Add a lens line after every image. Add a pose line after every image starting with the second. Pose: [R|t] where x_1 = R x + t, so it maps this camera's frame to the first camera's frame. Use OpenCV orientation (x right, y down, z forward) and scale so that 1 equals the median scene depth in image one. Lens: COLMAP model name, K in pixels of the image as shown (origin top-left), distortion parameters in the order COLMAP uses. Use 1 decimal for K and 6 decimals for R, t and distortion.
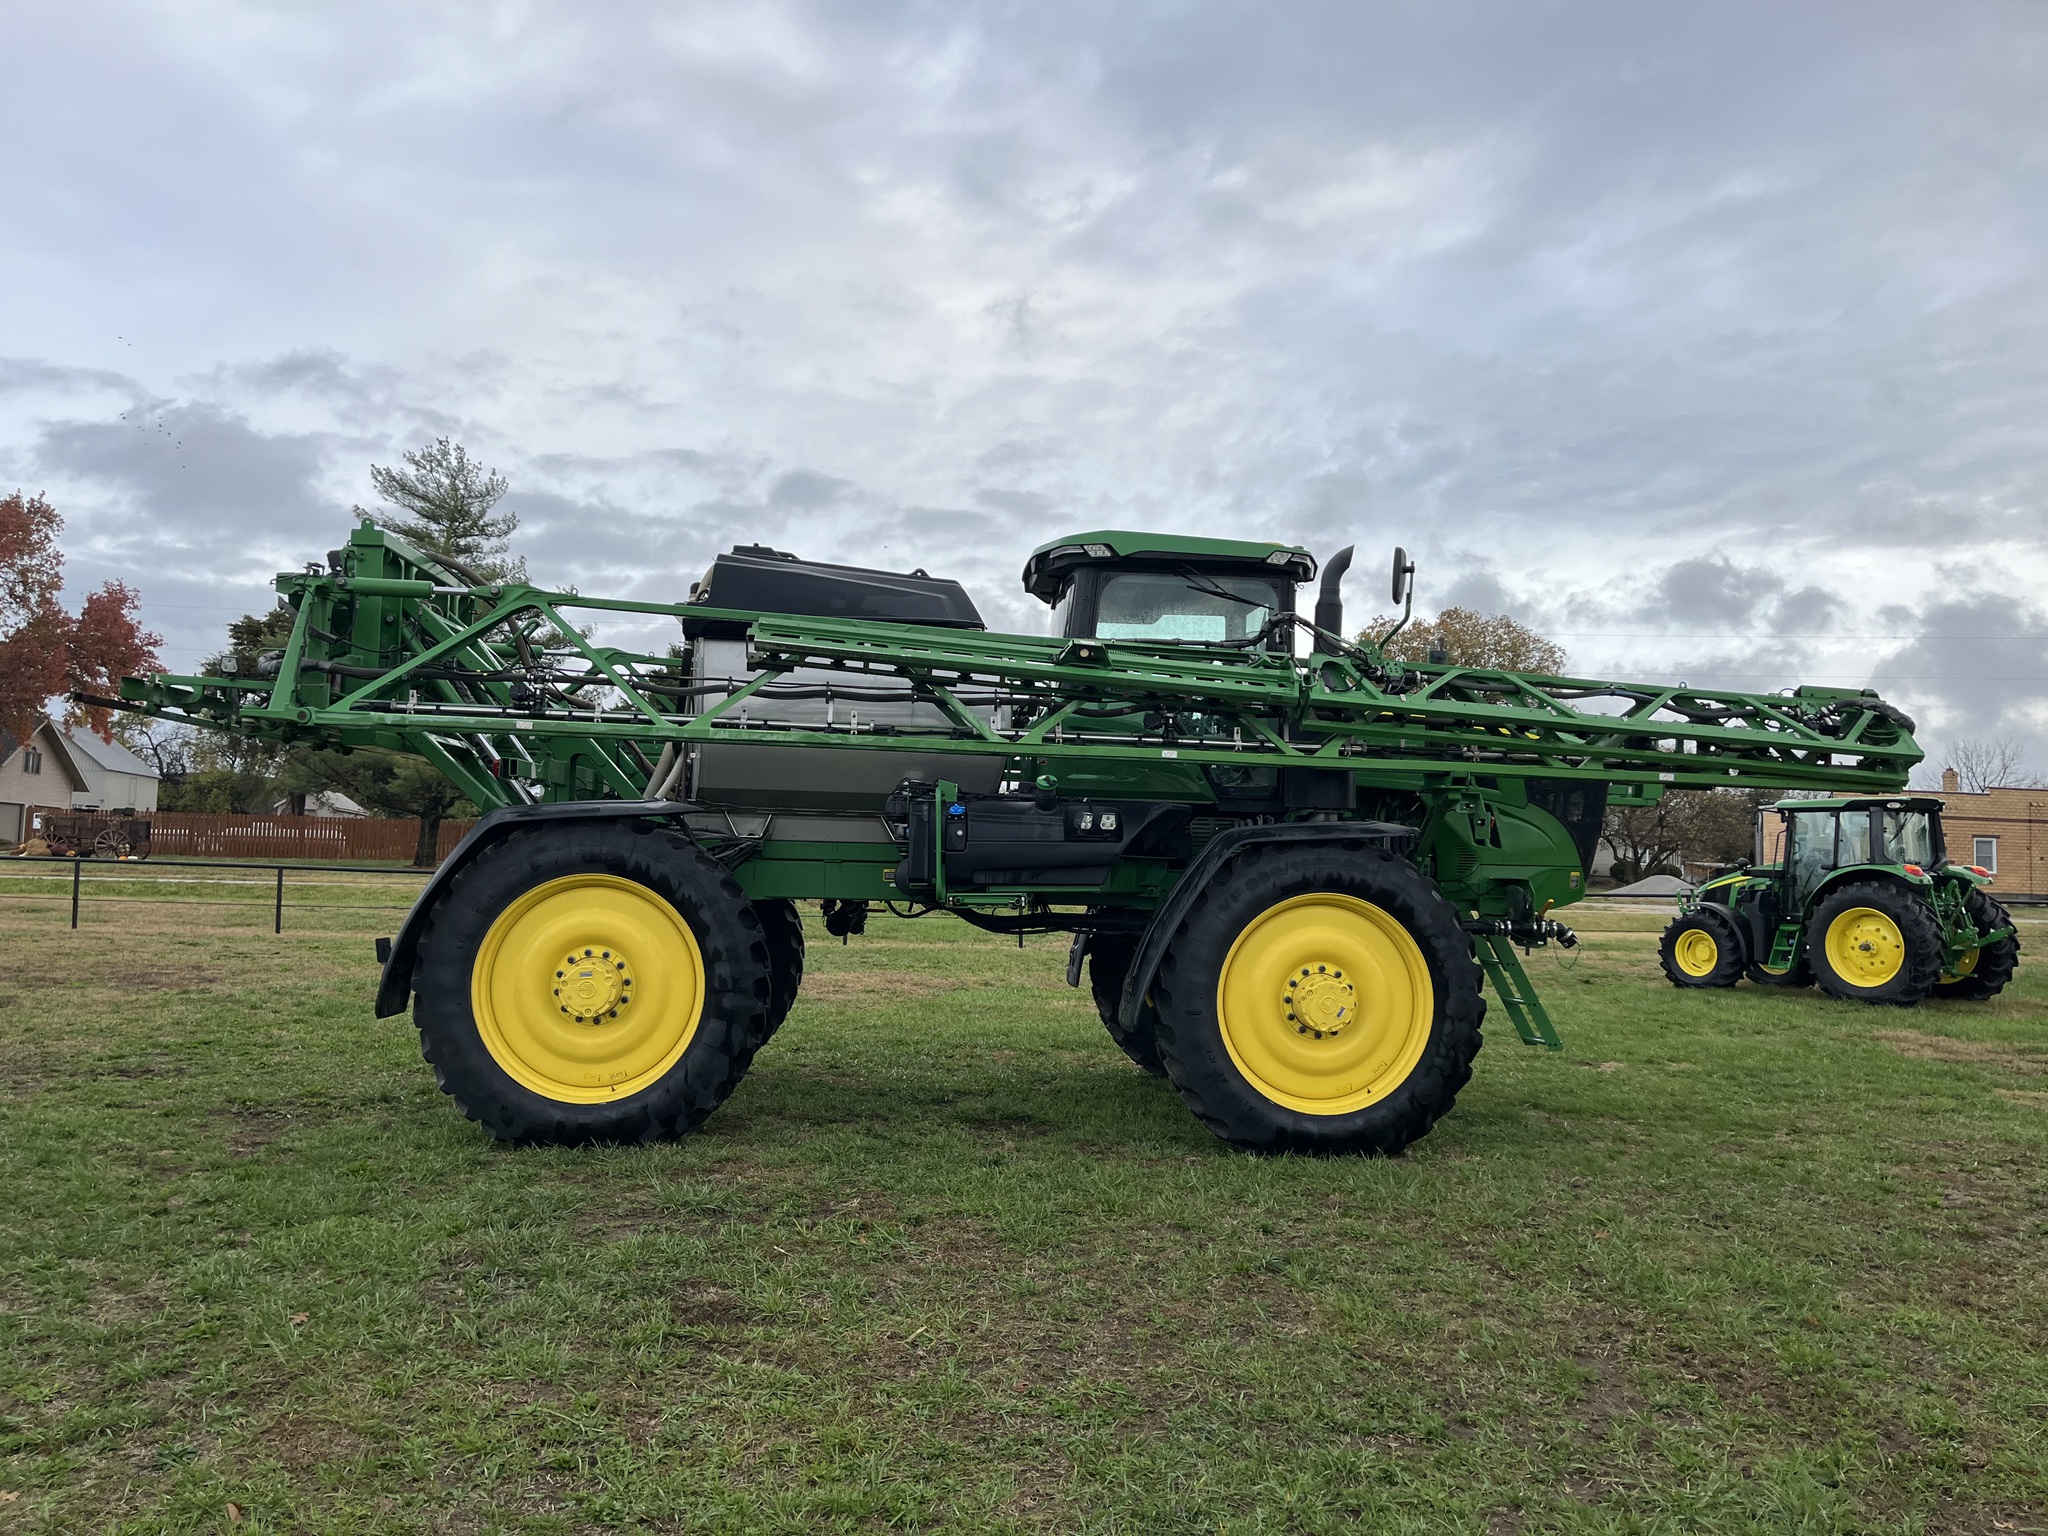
lens RADIAL K [[1568.2, 0, 1024.0], [0, 1568.2, 768.0], [0, 0, 1]] dist [0.020480, 0.001634]
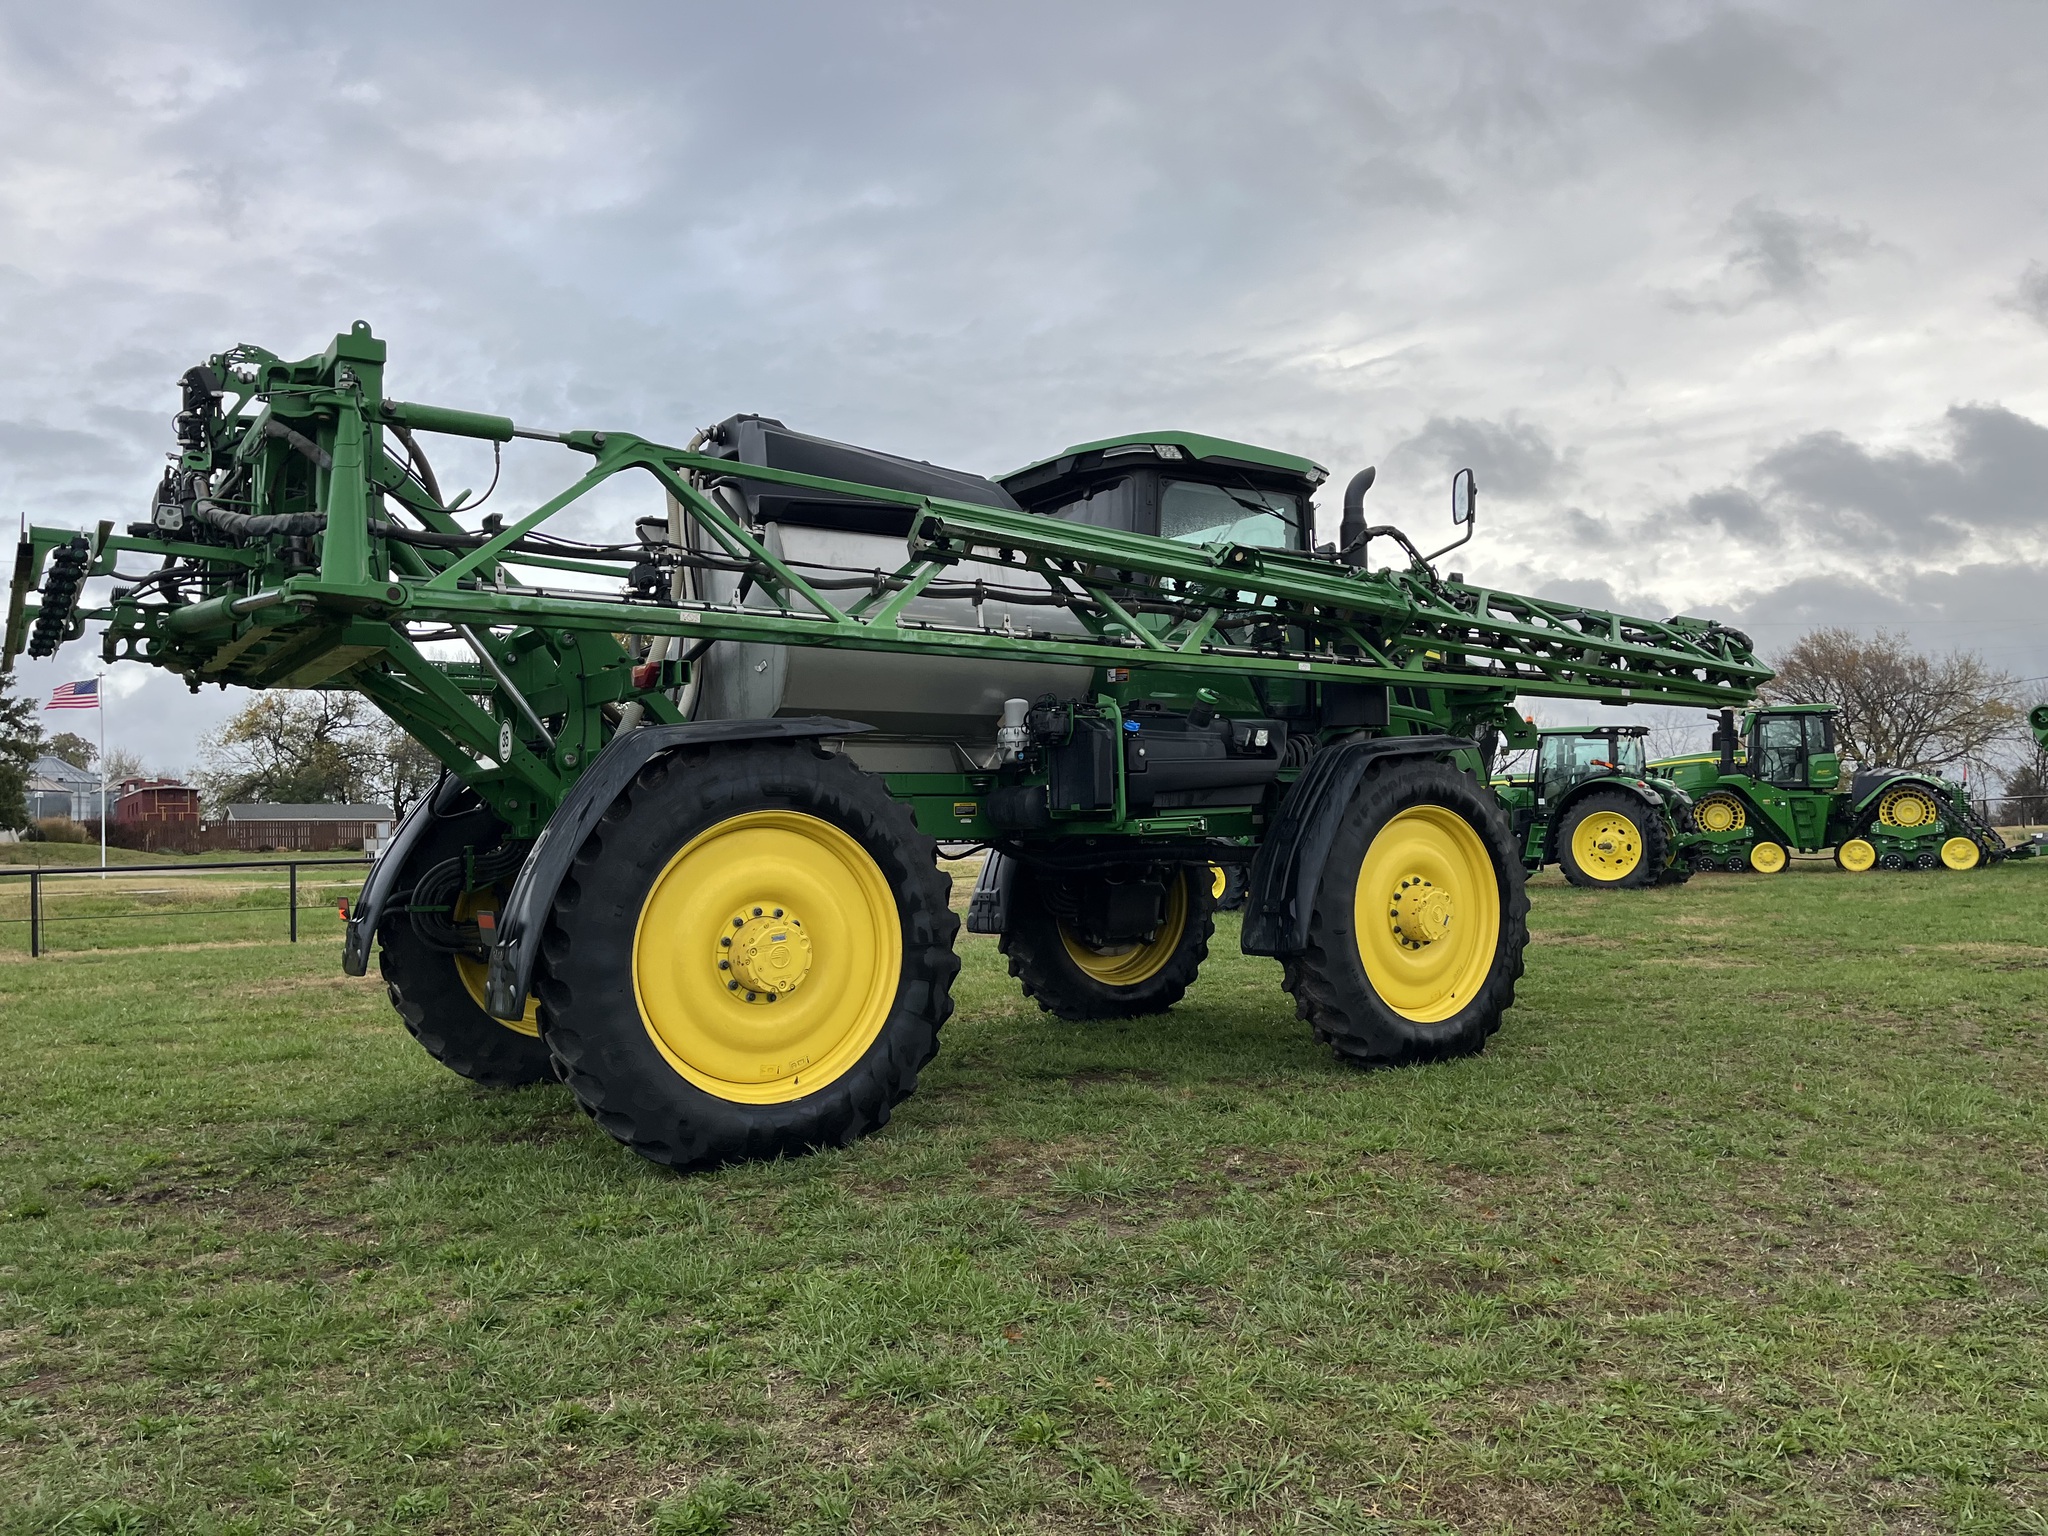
lens RADIAL K [[1567.3, 0, 1025.4], [0, 1567.3, 785.9], [0, 0, 1]] dist [0.097841, -0.141625]
pose [[0.862358, -0.028253, 0.505510, -0.541647], [0.014227, 0.999400, 0.031588, 0.030971], [-0.506099, -0.020048, 0.862243, 0.250021]]
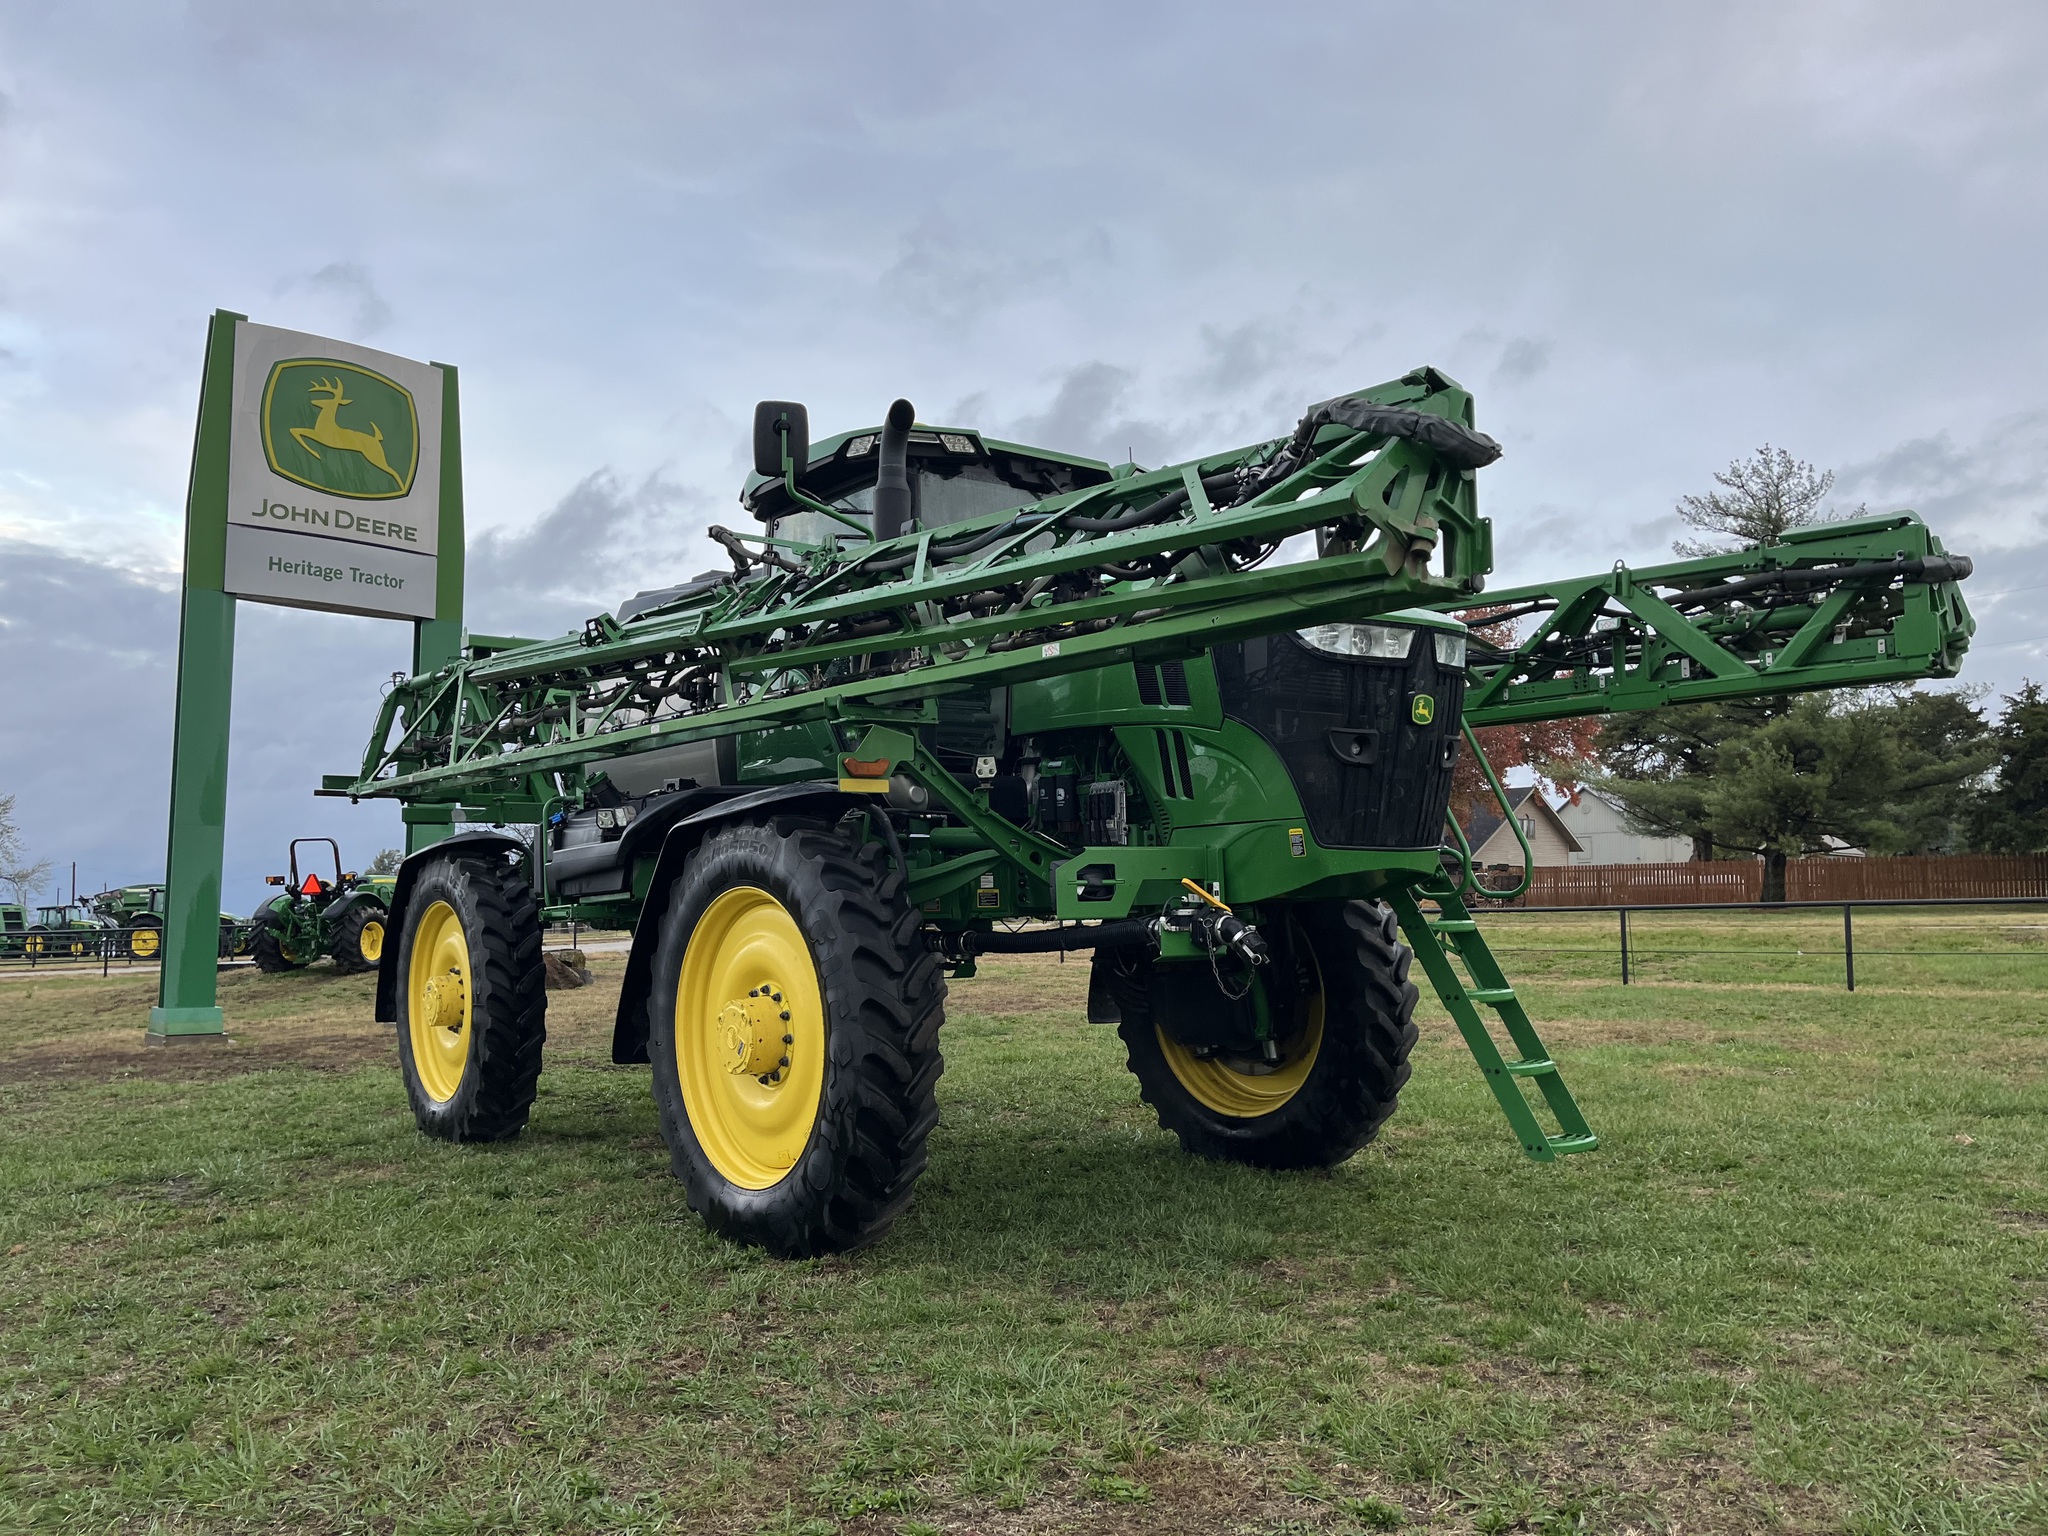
lens RADIAL K [[1535.7, 0, 1021.7], [0, 1535.7, 771.2], [0, 0, 1]] dist [0.024414, -0.001819]
pose [[0.554975, -0.110033, -0.824558, 0.866929], [0.087546, 0.993435, -0.073645, 0.089965], [0.827247, -0.031315, 0.560964, 0.698276]]
